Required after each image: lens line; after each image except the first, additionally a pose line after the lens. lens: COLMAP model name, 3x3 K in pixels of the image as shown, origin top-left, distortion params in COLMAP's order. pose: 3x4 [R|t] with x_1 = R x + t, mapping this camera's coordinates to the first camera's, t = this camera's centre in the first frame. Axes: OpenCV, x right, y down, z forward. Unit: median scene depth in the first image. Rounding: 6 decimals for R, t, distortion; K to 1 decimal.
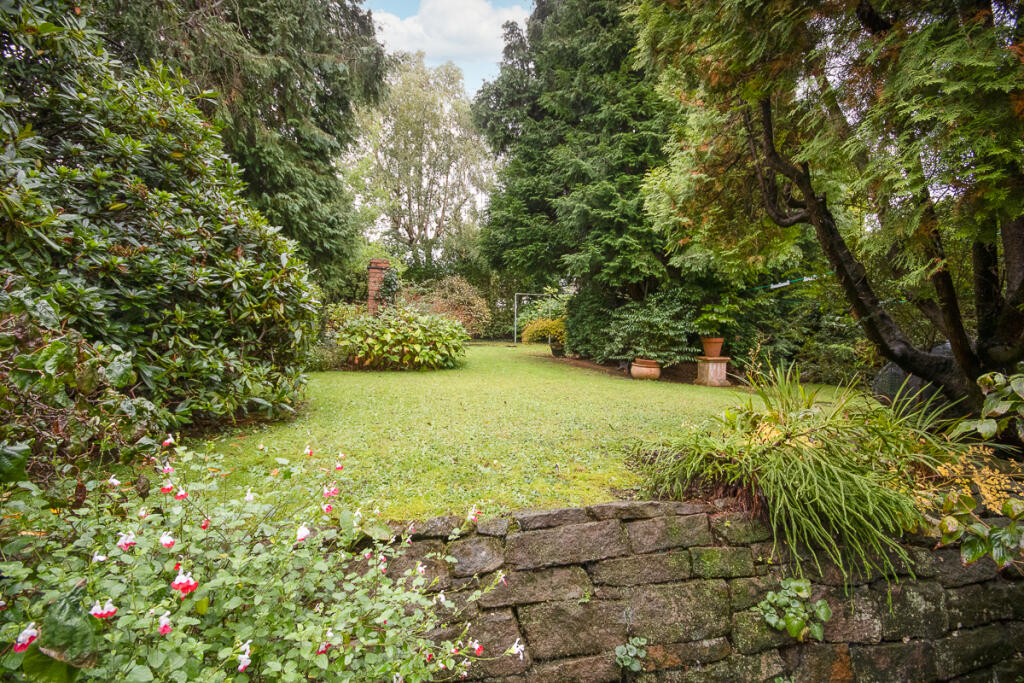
lens RADIAL K [[483.4, 0, 517.4], [0, 483.4, 344.0], [0, 0, 1]] dist [0.002747, 0.000362]
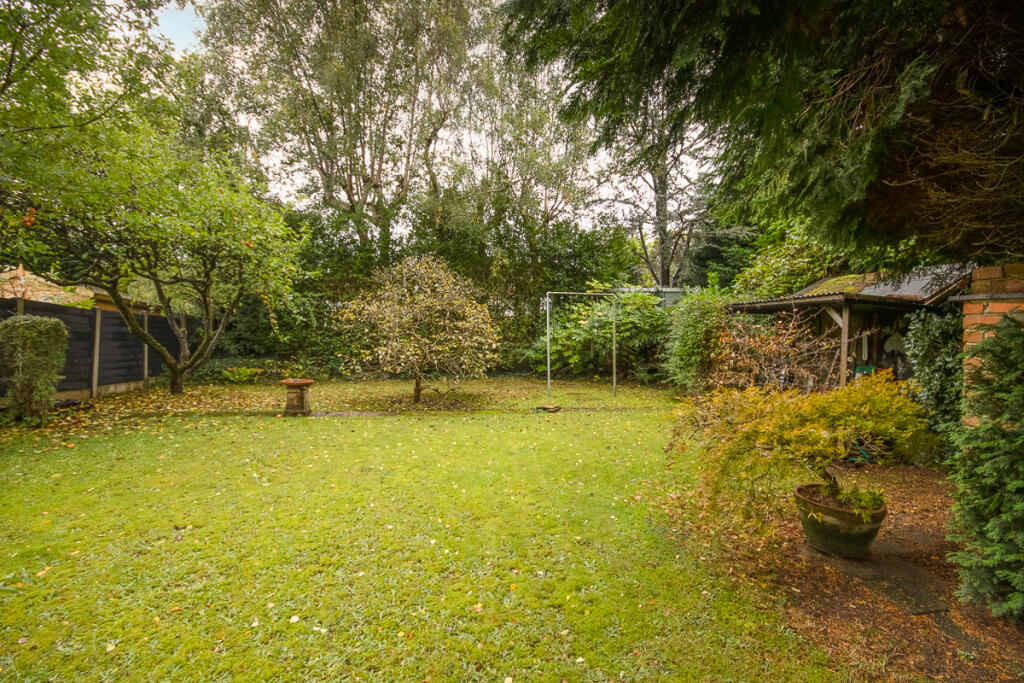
lens RADIAL K [[483.4, 0, 517.4], [0, 483.4, 344.0], [0, 0, 1]] dist [0.002747, 0.000362]
pose [[0.999368, -0.014226, 0.032571, -0.124044], [0.014125, 0.999895, 0.003335, -0.131364], [-0.032615, -0.002873, 0.999464, 1.238362]]
